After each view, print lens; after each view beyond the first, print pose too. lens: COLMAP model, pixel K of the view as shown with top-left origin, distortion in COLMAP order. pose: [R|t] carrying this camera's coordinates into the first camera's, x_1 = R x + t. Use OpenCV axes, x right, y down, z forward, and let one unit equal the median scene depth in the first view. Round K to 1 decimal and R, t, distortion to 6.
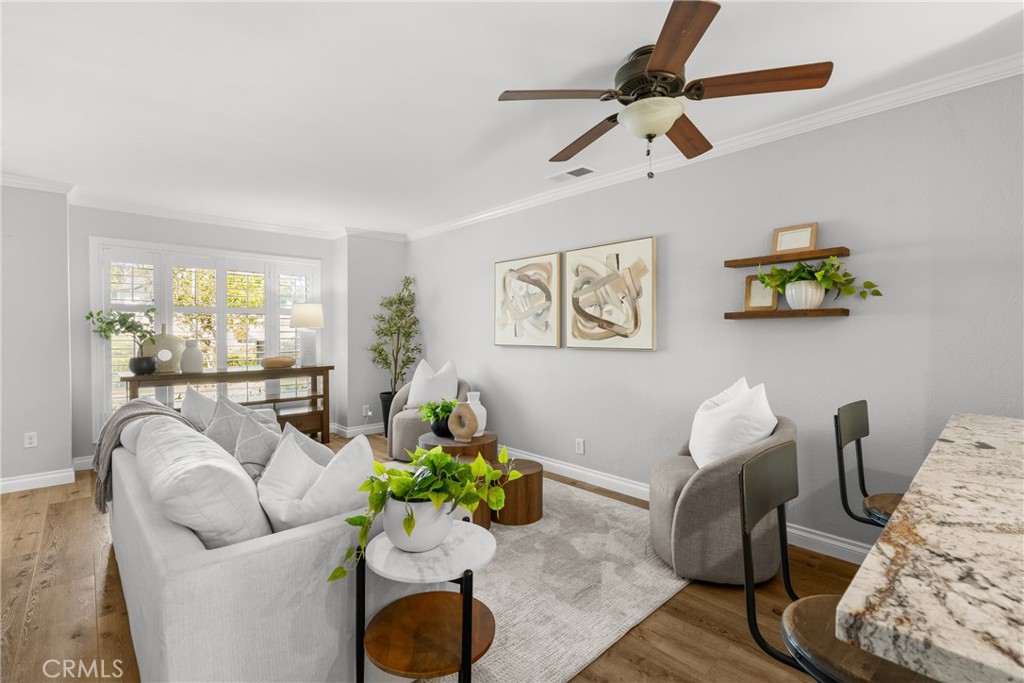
lens RADIAL K [[467.6, 0, 512.0], [0, 467.6, 341.5], [0, 0, 1]] dist [-0.000509, -0.000139]
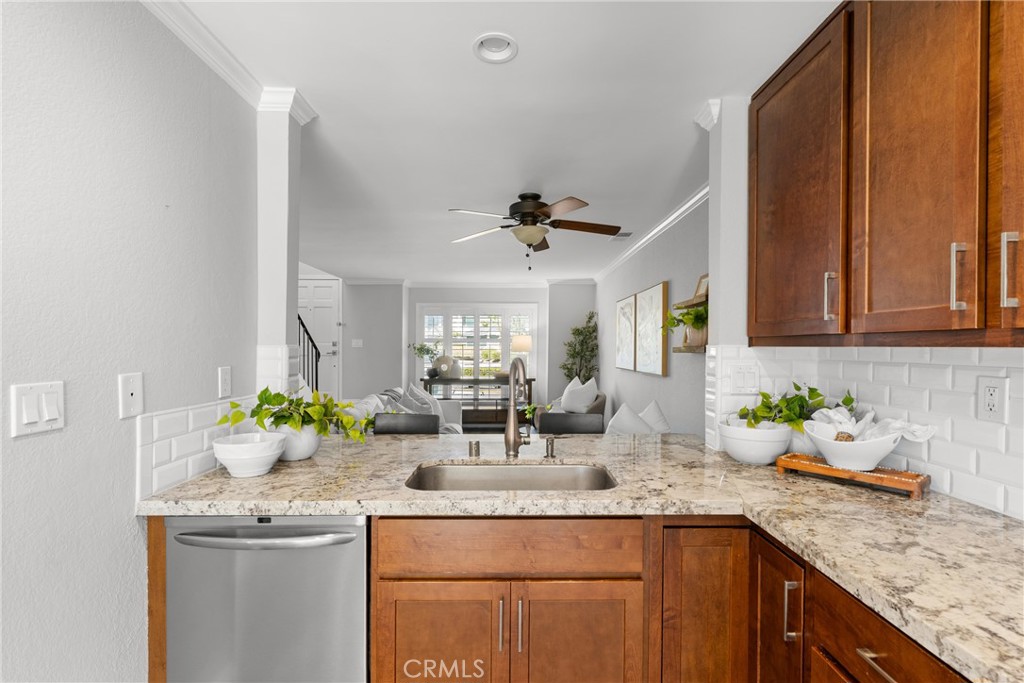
lens RADIAL K [[467.9, 0, 512.0], [0, 467.9, 341.5], [0, 0, 1]] dist [0.000184, 0.000013]
pose [[0.735709, -0.006615, -0.677265, 0.607272], [-0.016776, 0.999468, -0.027985, -0.022332], [0.677090, 0.031950, 0.735207, -0.109695]]
